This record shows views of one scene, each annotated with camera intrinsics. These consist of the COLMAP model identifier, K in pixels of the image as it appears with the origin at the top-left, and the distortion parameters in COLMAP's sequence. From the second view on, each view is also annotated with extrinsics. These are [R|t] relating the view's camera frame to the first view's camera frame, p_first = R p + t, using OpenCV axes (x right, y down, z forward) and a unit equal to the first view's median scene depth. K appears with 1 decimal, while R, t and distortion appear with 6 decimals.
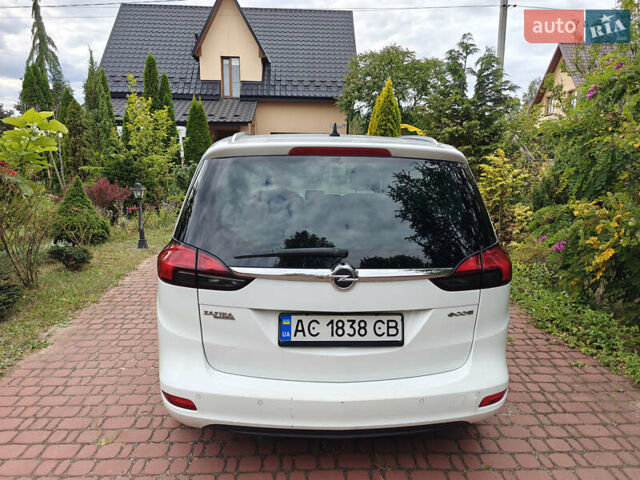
lens RADIAL K [[446.0, 0, 319.5], [0, 446.0, 239.5], [0, 0, 1]] dist [0.029398, -0.030102]
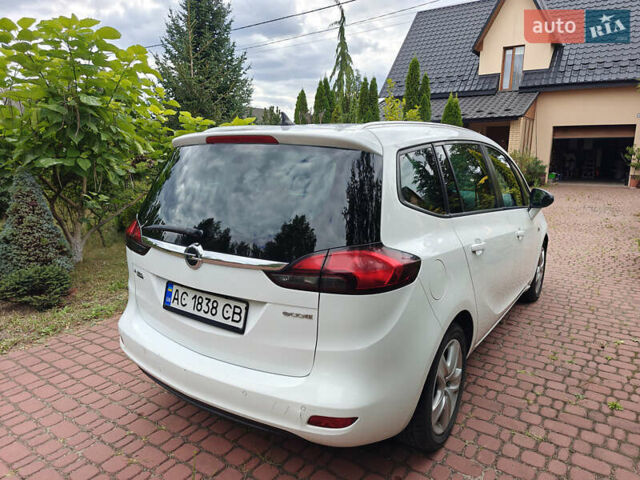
lens RADIAL K [[446.0, 0, 316.9], [0, 446.0, 242.8], [0, 0, 1]] dist [0.029398, -0.030102]
pose [[0.789689, 0.111321, -0.603323, 0.883950], [-0.106539, 0.993342, 0.043836, -0.024581], [0.604186, 0.029661, 0.796291, 0.300403]]
